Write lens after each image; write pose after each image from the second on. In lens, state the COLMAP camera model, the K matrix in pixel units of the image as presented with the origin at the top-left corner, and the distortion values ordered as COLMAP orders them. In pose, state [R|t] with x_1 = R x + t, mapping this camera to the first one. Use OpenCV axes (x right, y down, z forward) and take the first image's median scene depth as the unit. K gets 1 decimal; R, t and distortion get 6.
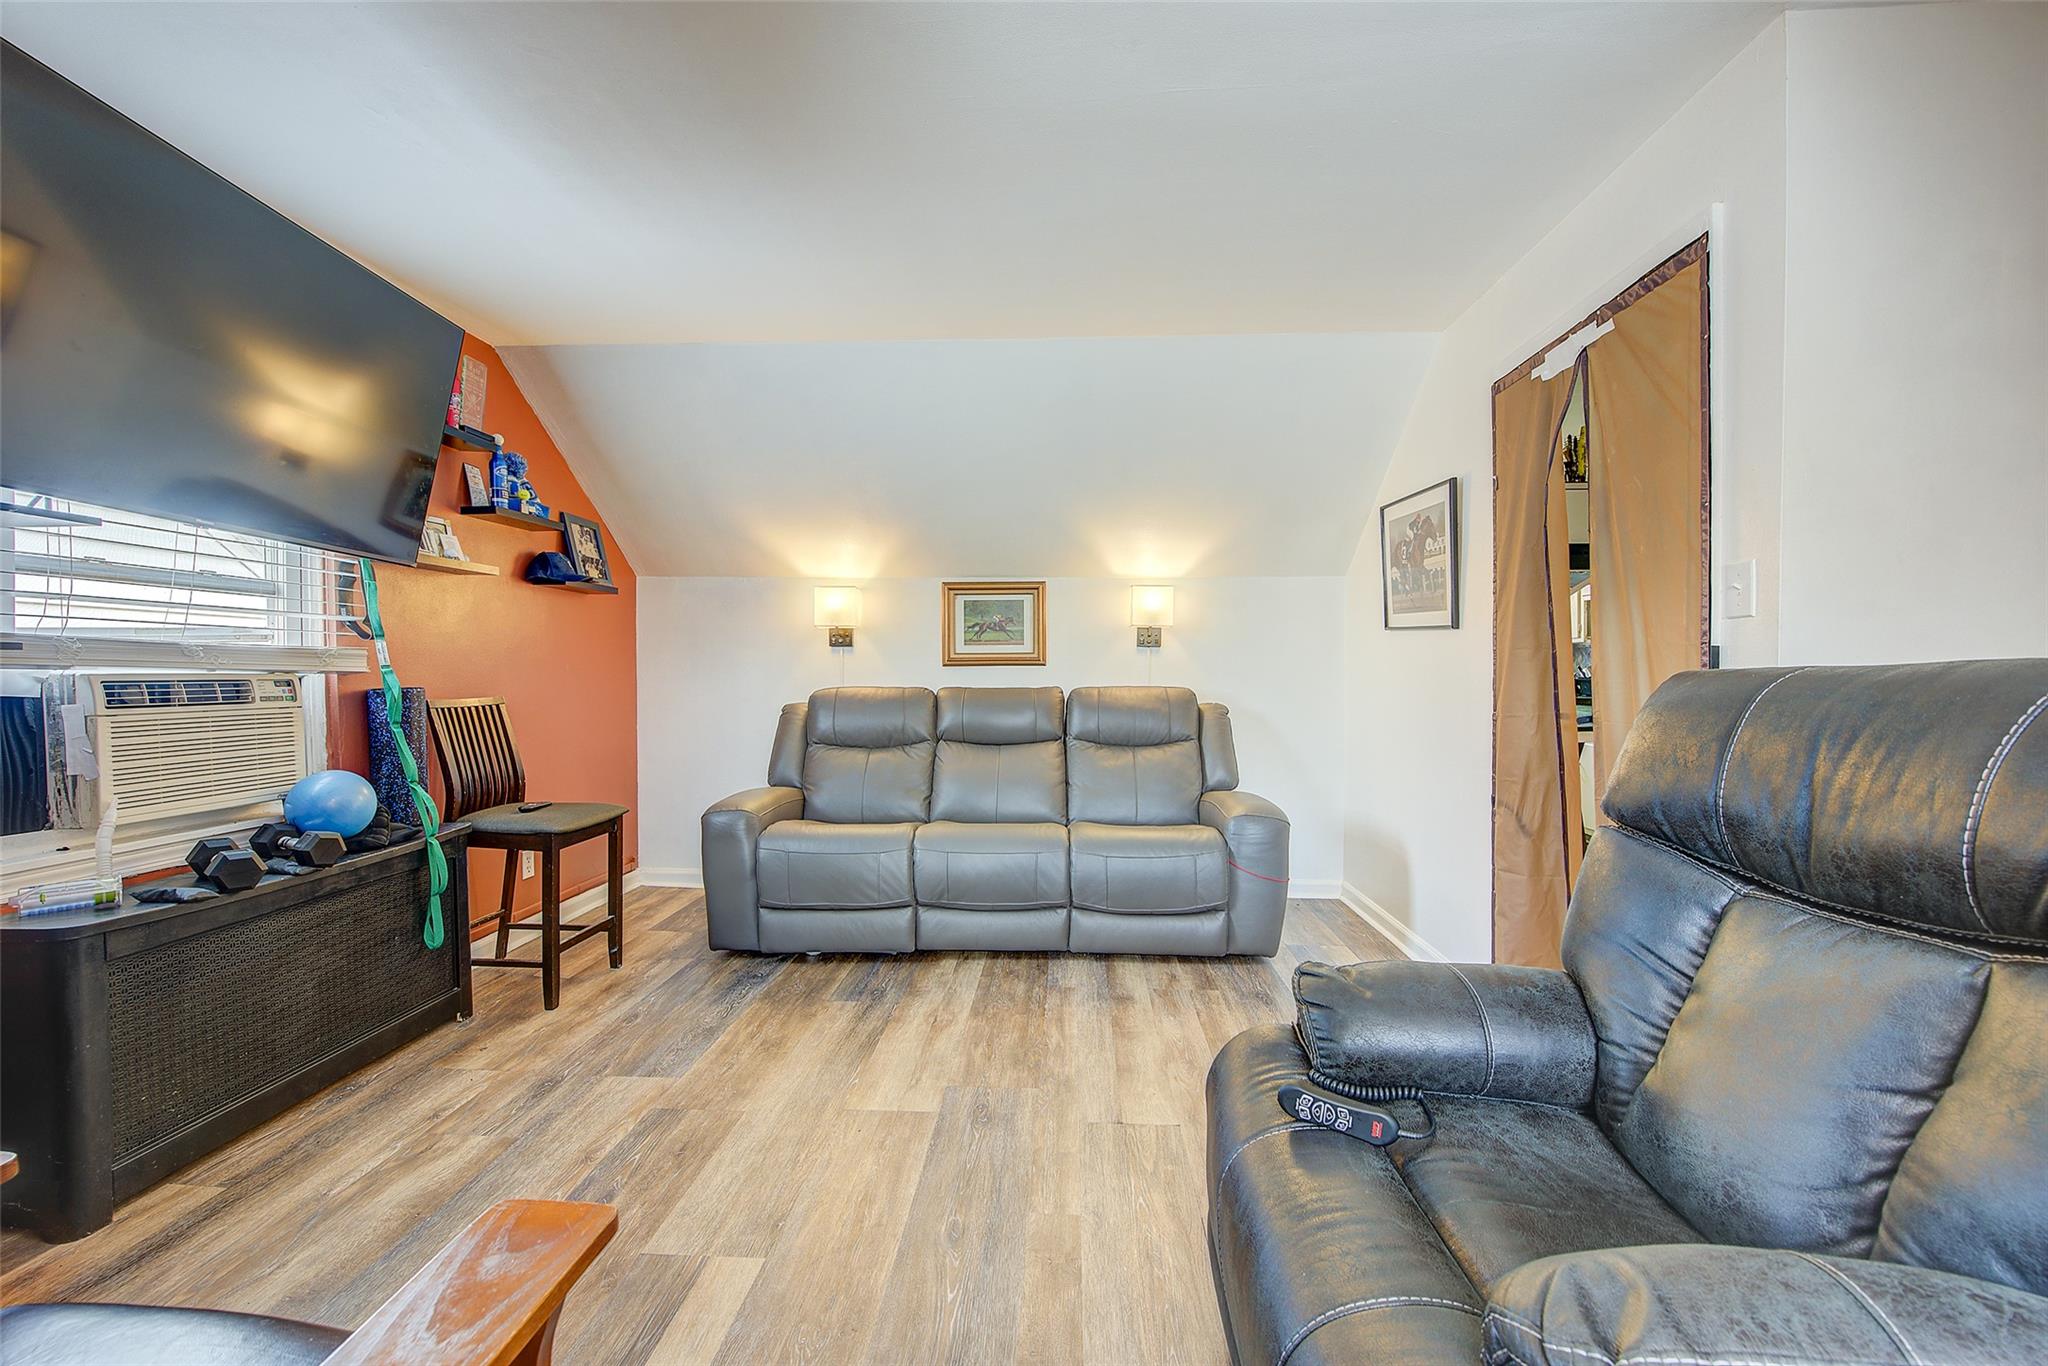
lens RADIAL K [[810.4, 0, 1025.5], [0, 810.4, 676.6], [0, 0, 1]] dist [0.002465, -0.003555]
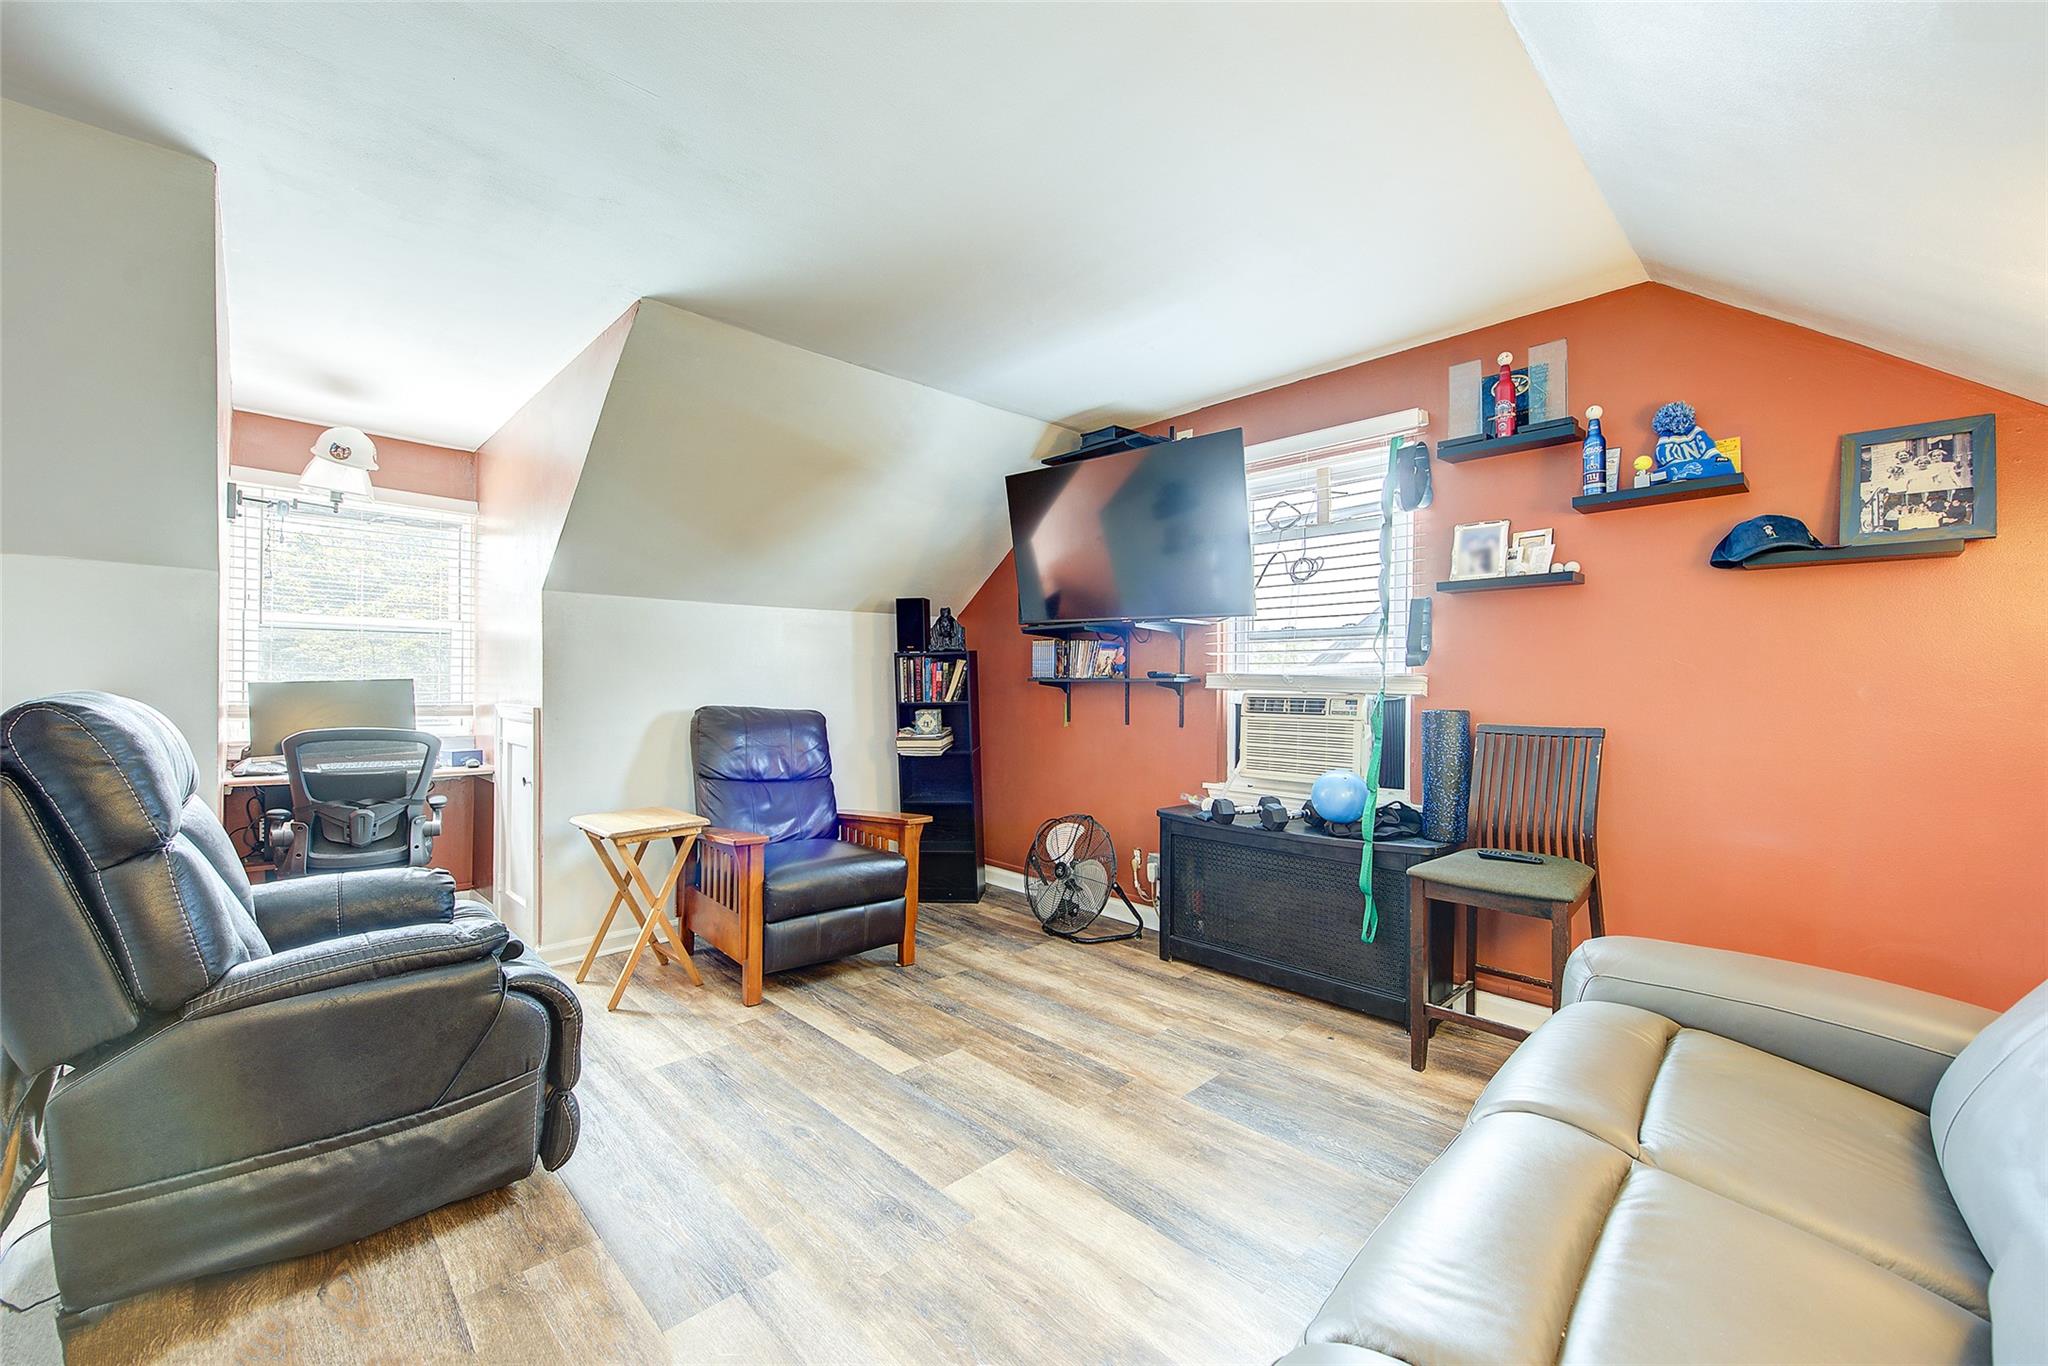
lens RADIAL K [[810.4, 0, 1031.4], [0, 810.4, 685.3], [0, 0, 1]] dist [0.002465, -0.003555]
pose [[-0.671040, 0.001620, -0.741420, 0.482562], [-0.007942, 0.999925, 0.009373, -0.030592], [0.741379, 0.012178, -0.670976, 1.649368]]
